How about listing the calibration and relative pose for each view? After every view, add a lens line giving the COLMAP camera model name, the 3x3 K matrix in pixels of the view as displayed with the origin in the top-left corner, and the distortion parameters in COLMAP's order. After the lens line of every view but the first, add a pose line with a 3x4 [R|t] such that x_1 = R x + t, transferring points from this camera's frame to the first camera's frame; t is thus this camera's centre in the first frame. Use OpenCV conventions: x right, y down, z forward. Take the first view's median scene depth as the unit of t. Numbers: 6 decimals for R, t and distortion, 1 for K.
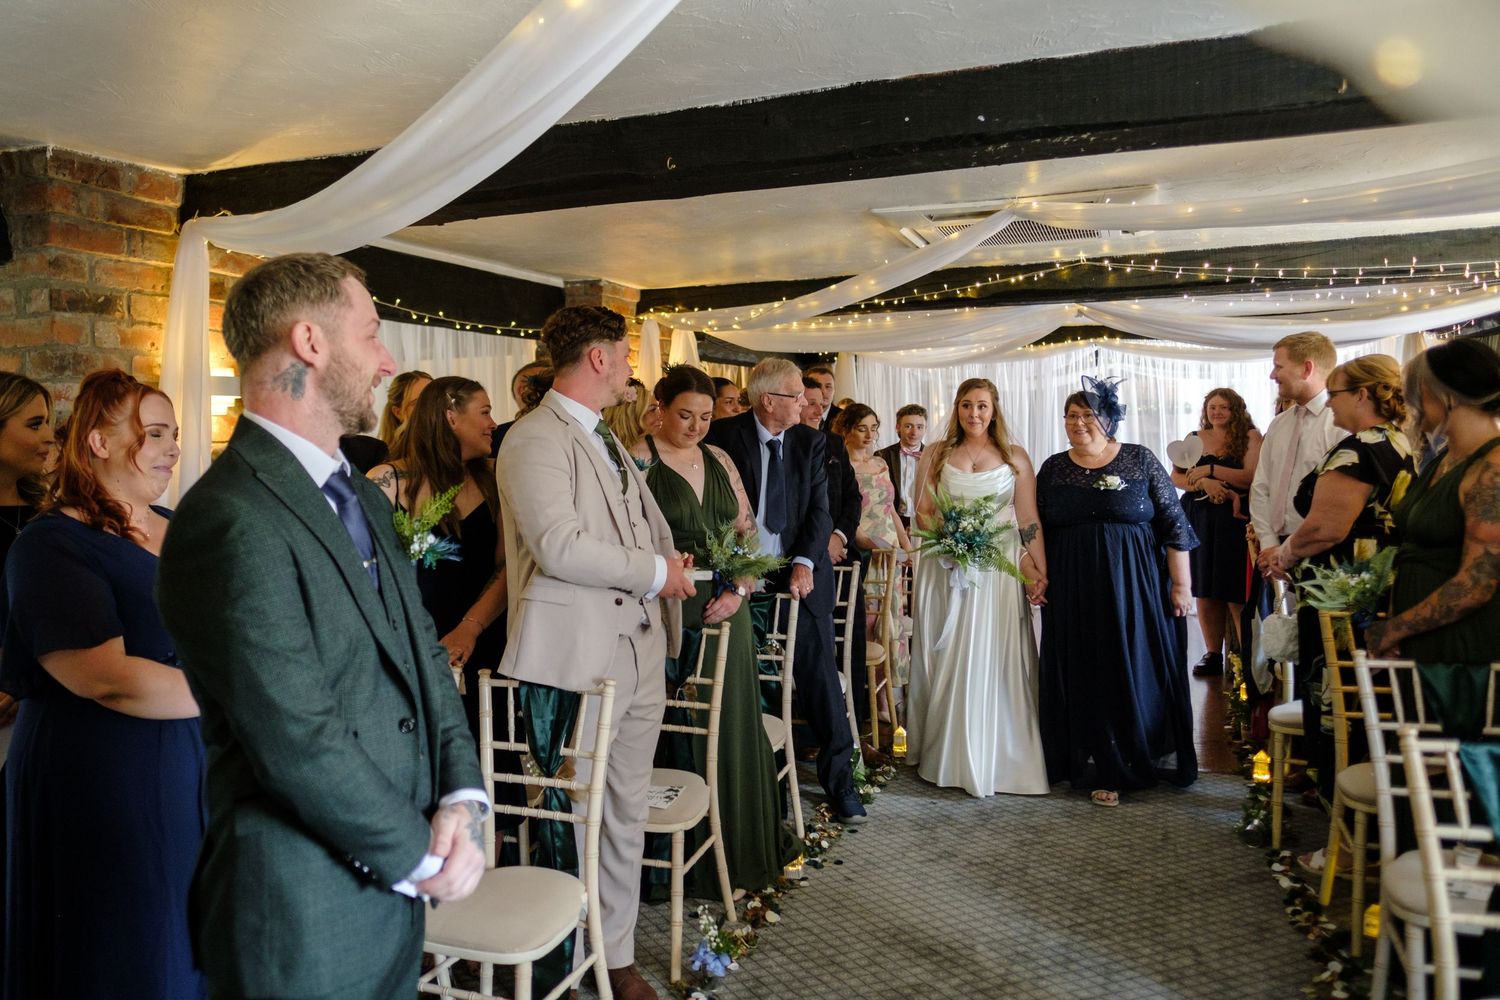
lens RADIAL K [[1083.0, 0, 706.0], [0, 1083.0, 447.0], [0, 0, 1]] dist [-0.002138, -0.000124]
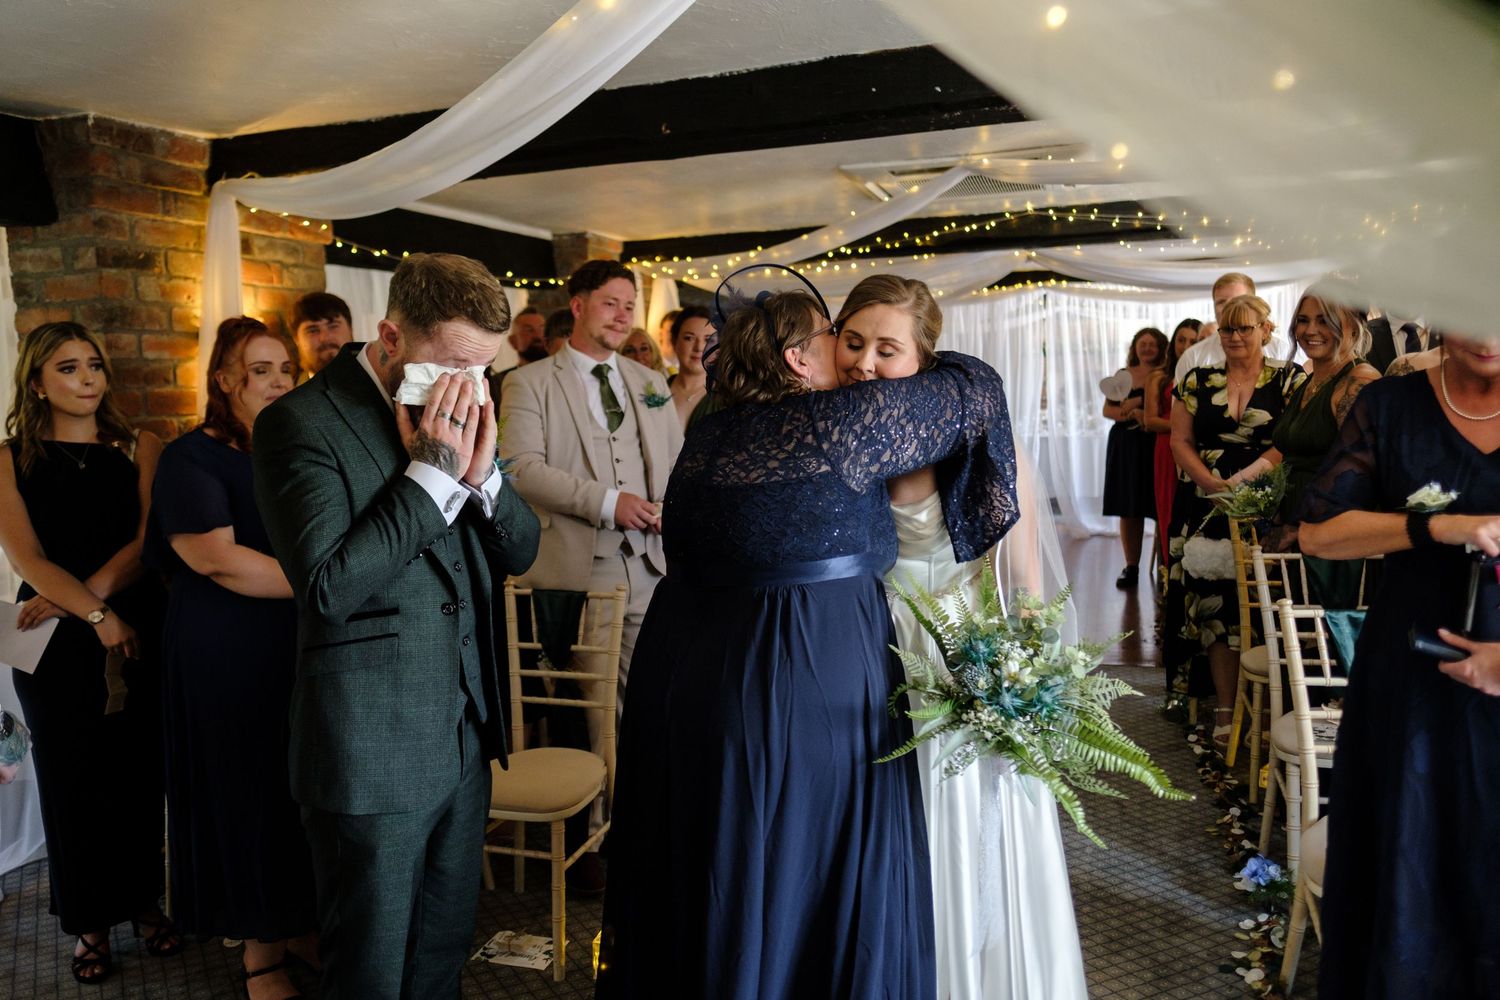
lens RADIAL K [[1070.4, 0, 724.3], [0, 1070.4, 463.5], [0, 0, 1]] dist [-0.002692, -0.001848]
pose [[0.998526, -0.020130, 0.050397, -0.029778], [0.016906, 0.997832, 0.063600, 0.013126], [-0.051568, -0.062654, 0.996702, -0.114386]]
